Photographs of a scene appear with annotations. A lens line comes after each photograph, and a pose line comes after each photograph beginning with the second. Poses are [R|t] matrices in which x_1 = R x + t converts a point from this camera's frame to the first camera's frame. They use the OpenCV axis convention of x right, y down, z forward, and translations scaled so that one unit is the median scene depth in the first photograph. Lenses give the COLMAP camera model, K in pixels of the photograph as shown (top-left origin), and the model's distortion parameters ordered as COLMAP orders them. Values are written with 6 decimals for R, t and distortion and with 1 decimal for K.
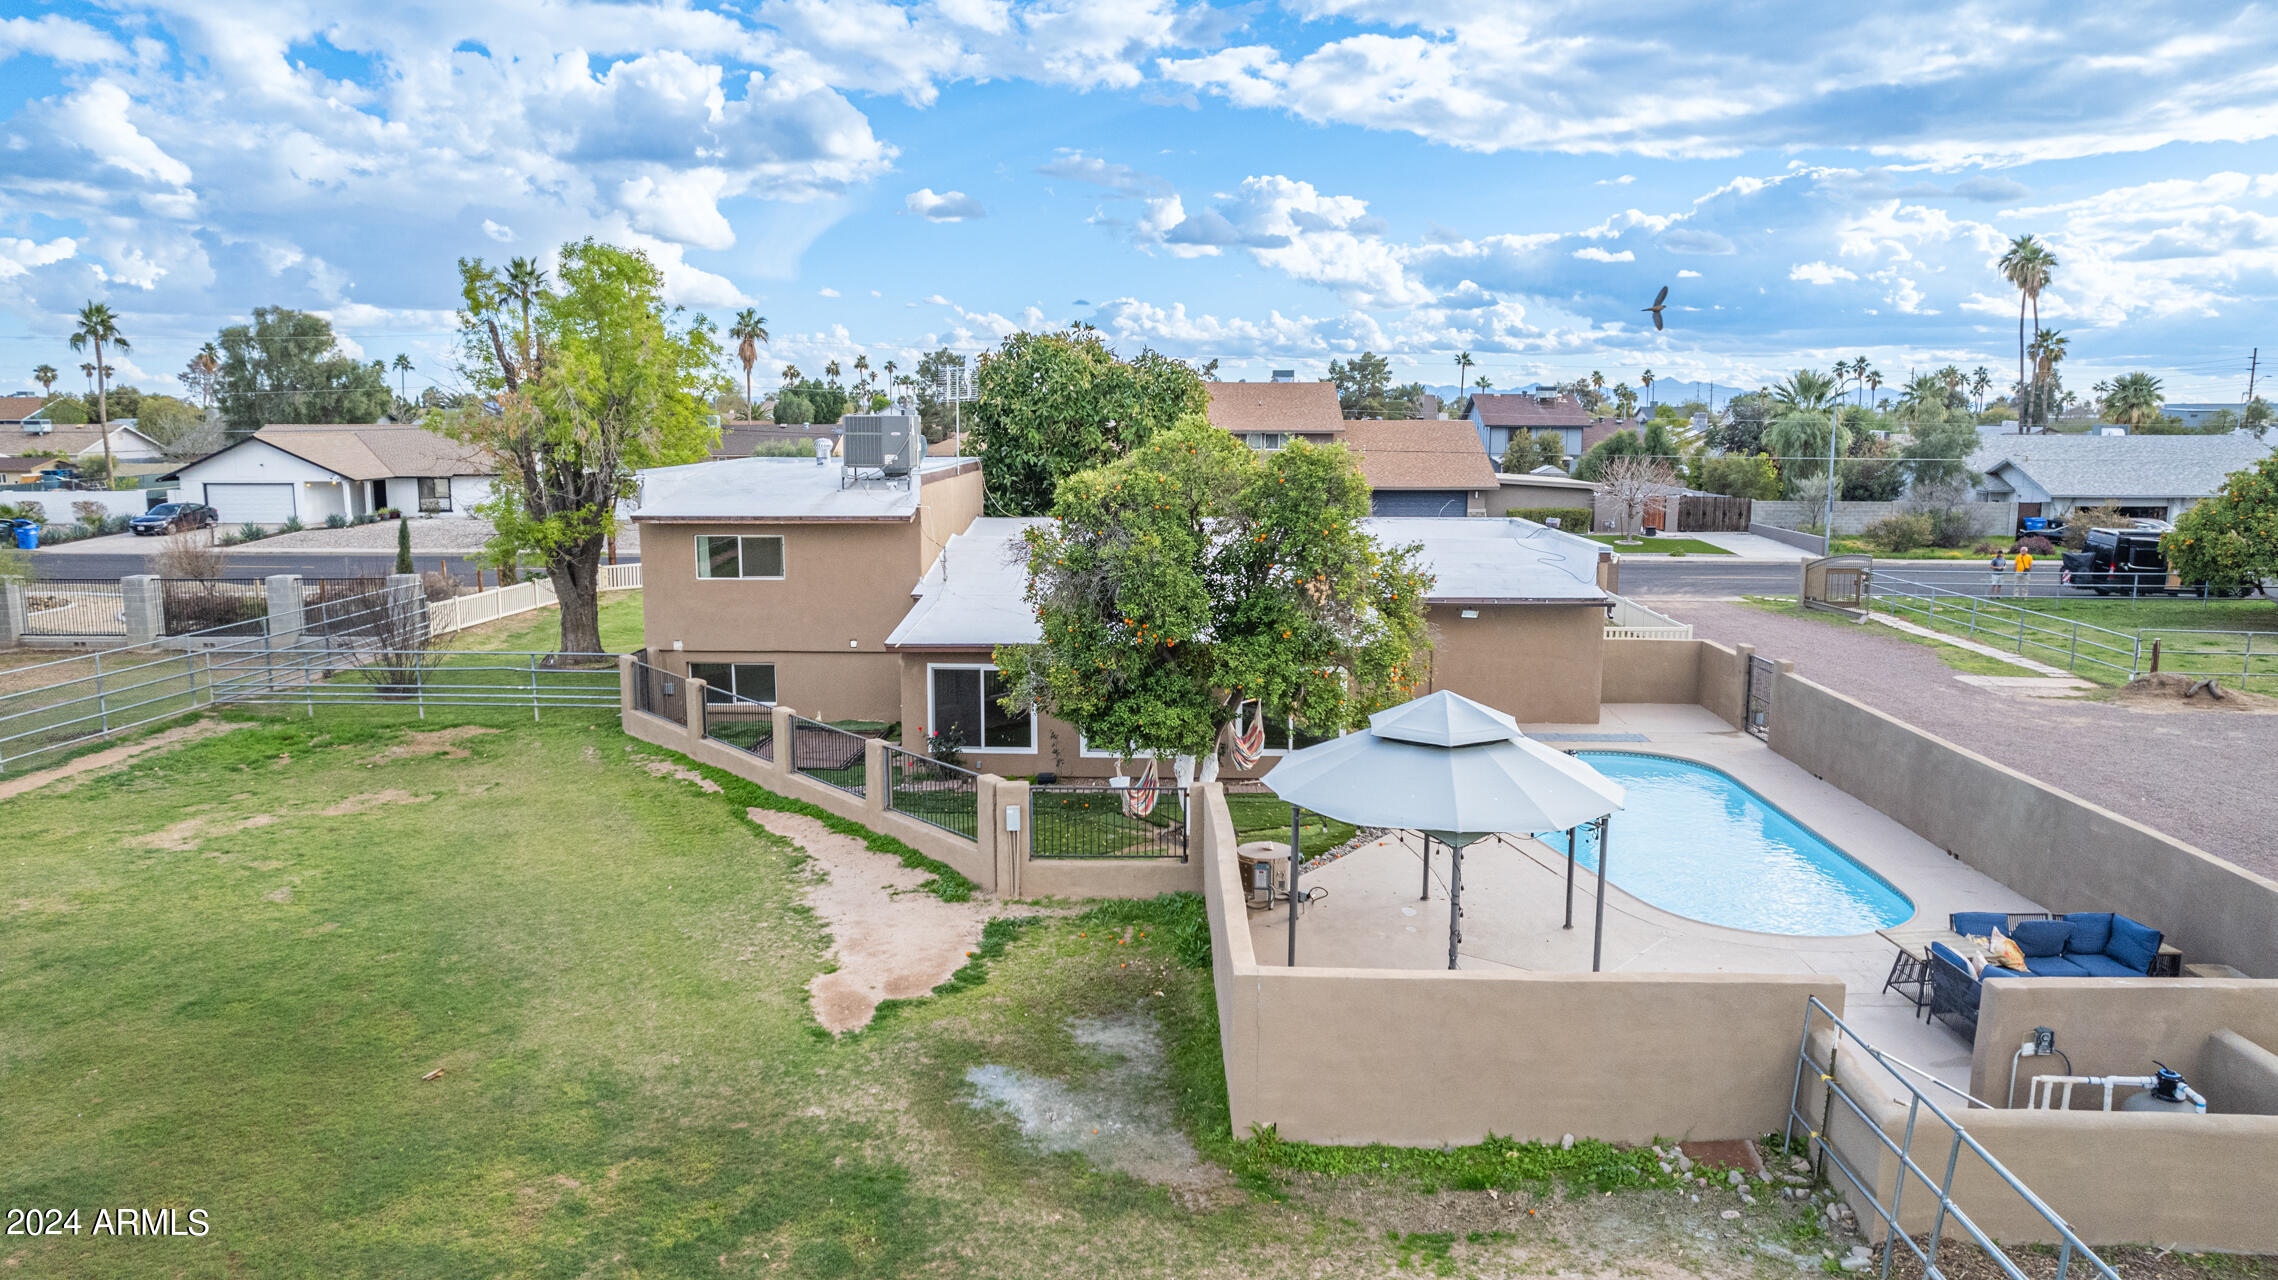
lens RADIAL K [[1461.3, 0, 1139.0], [0, 1461.3, 640.0], [0, 0, 1]] dist [-0.073133, 0.062845]
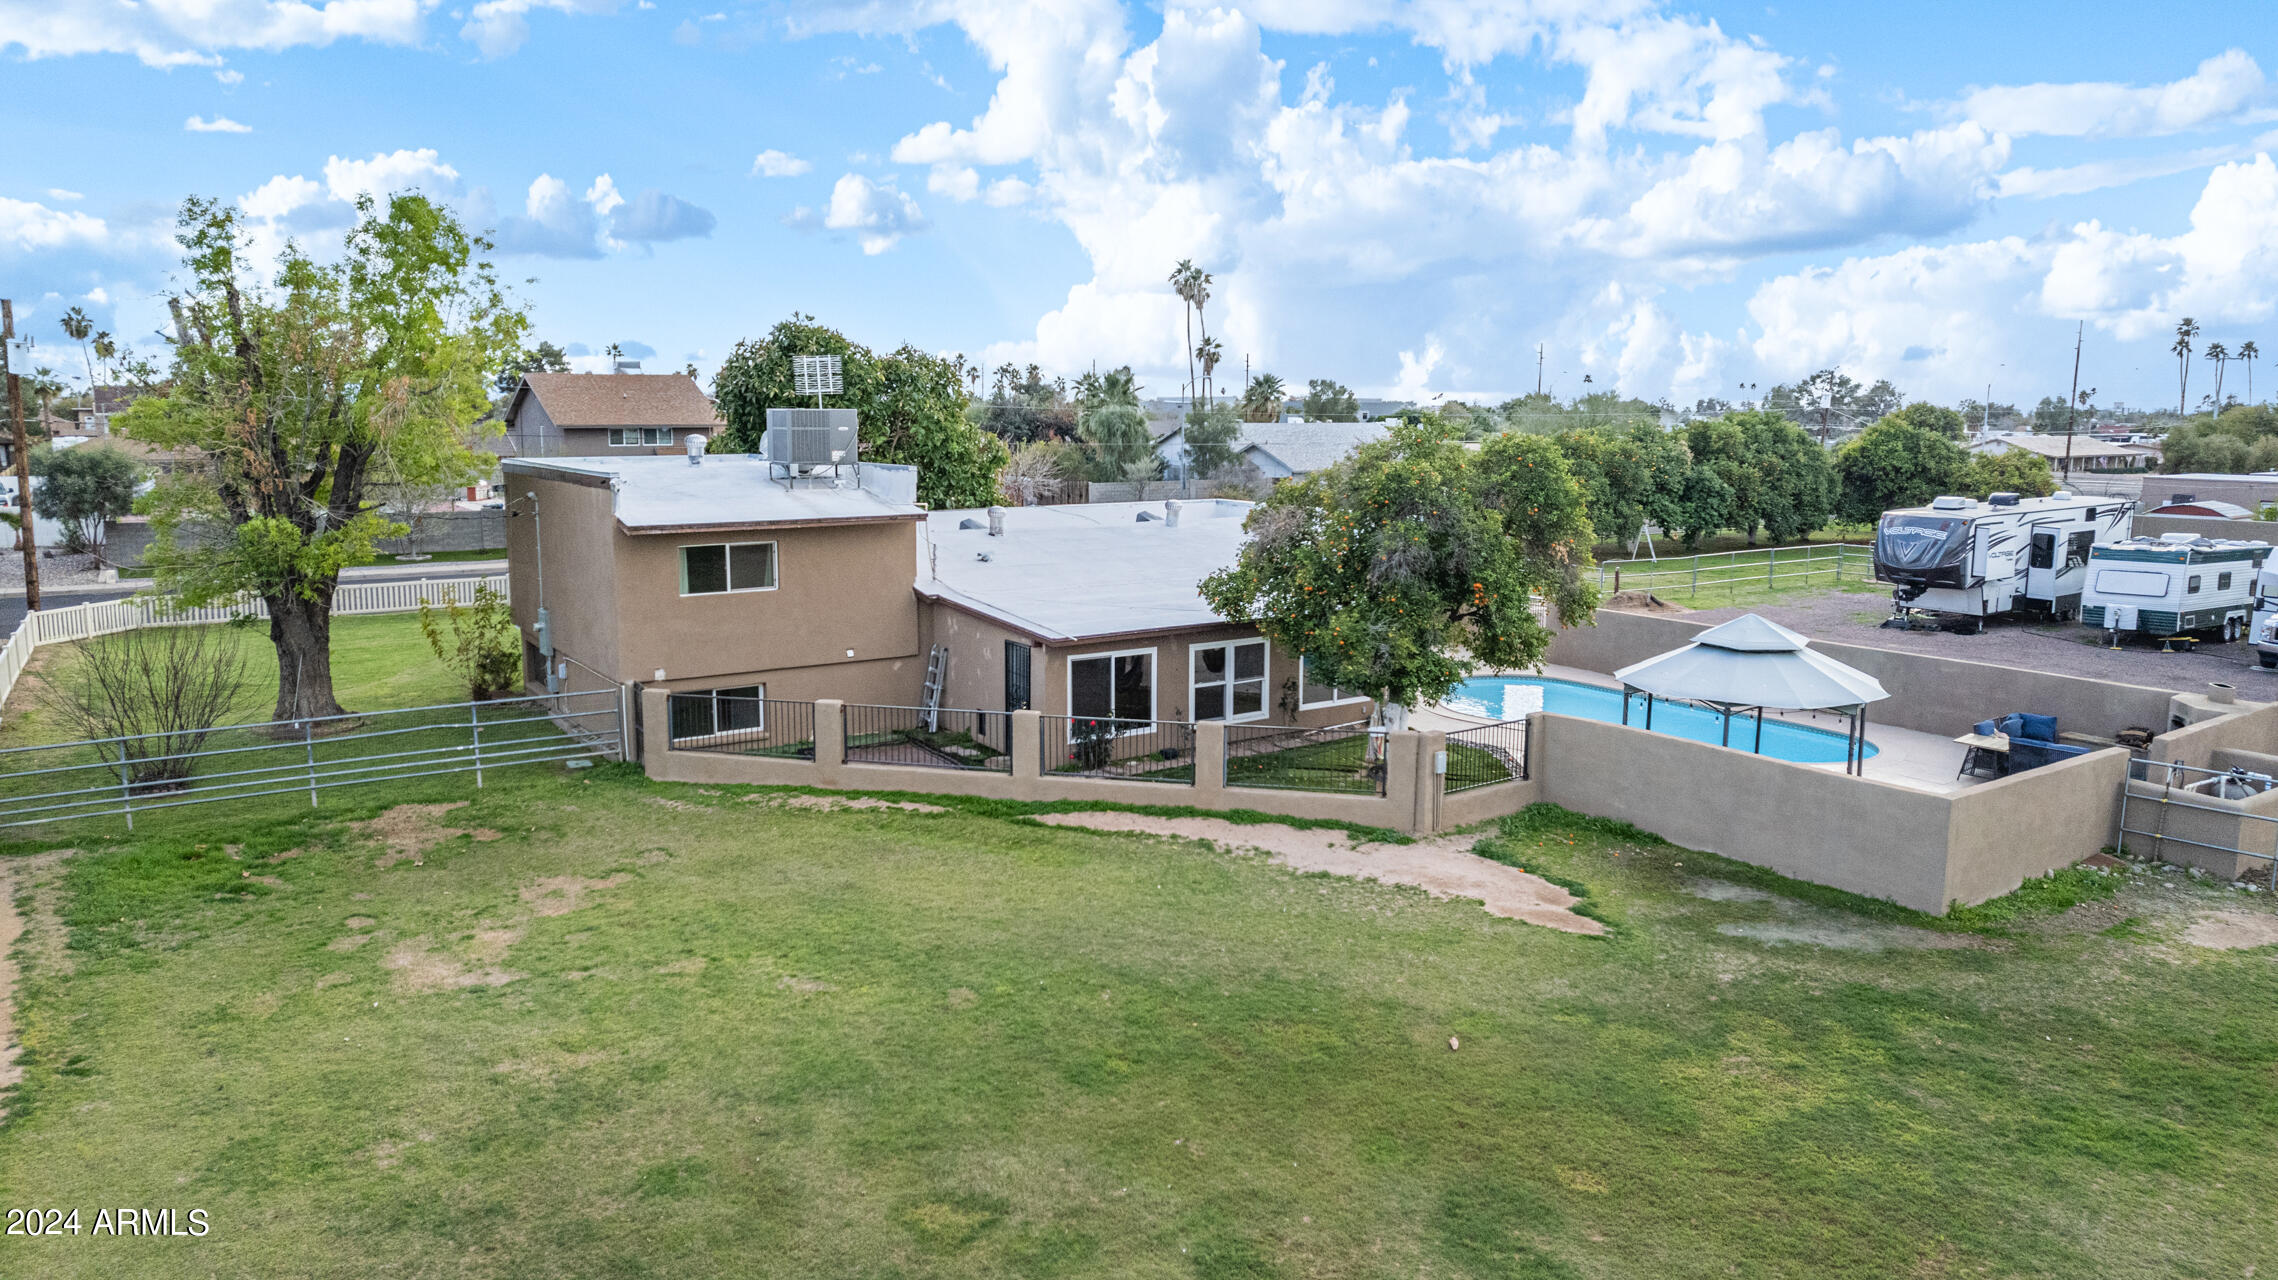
lens RADIAL K [[1467.2, 0, 1139.0], [0, 1467.2, 640.0], [0, 0, 1]] dist [-0.080147, 0.073985]
pose [[0.801682, -0.089764, 0.590972, -0.188078], [0.087045, 0.995653, 0.033150, -0.006524], [-0.591379, 0.024865, 0.806010, 0.041066]]
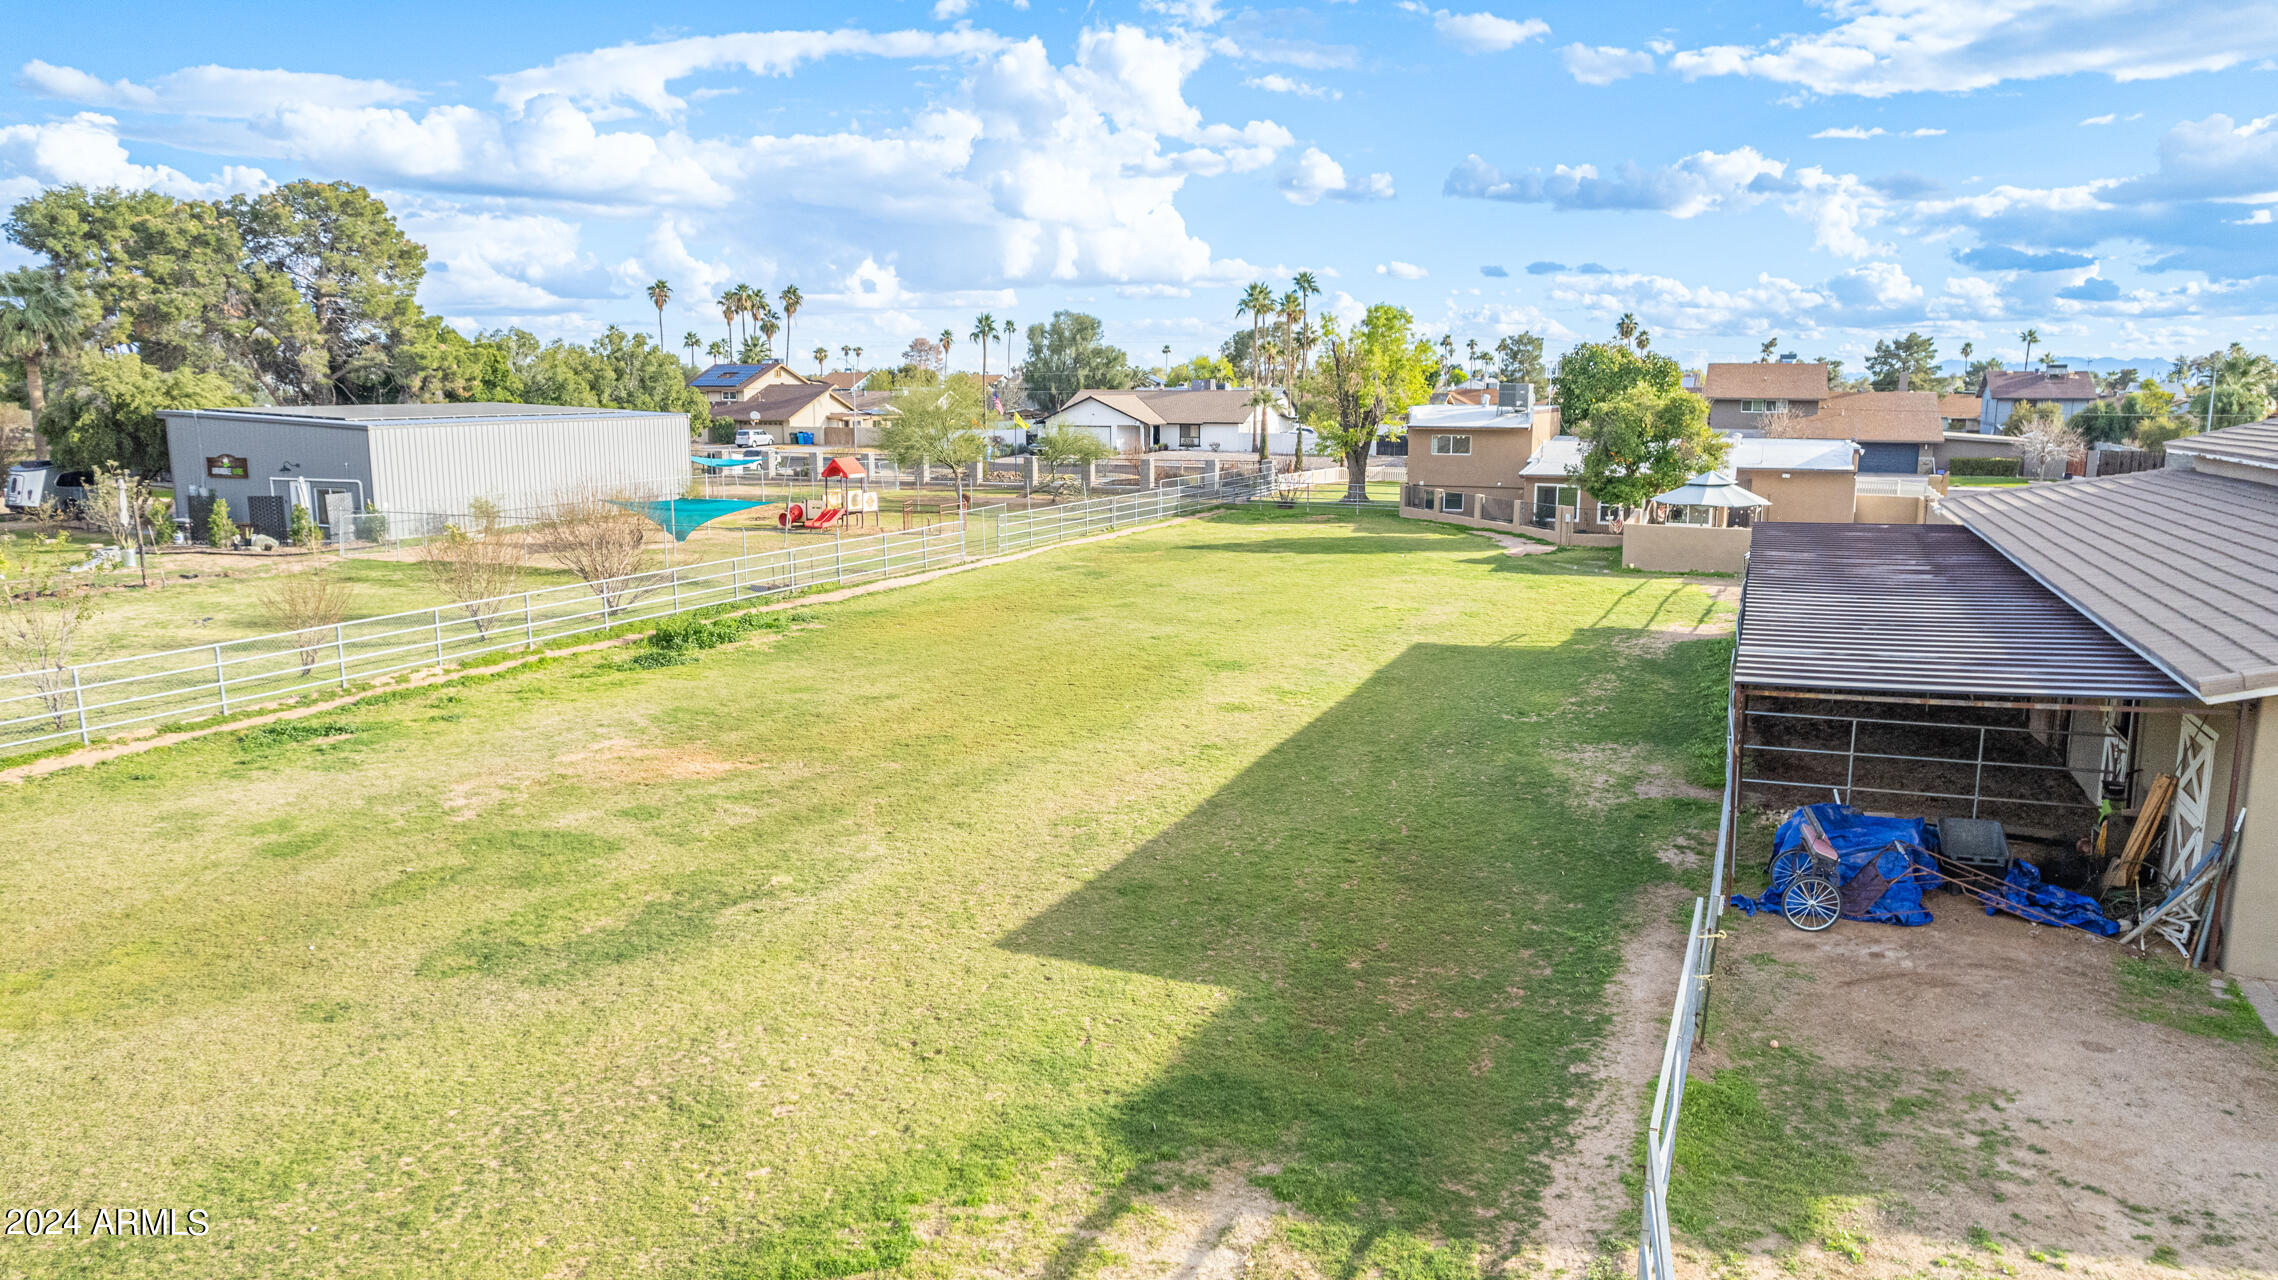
lens RADIAL K [[1457.0, 0, 1139.0], [0, 1457.0, 640.0], [0, 0, 1]] dist [-0.081081, 0.068517]
pose [[0.928648, 0.062579, -0.365645, 0.038989], [-0.055804, 0.998018, 0.029080, 0.066117], [0.366740, -0.006600, 0.930300, -0.411629]]
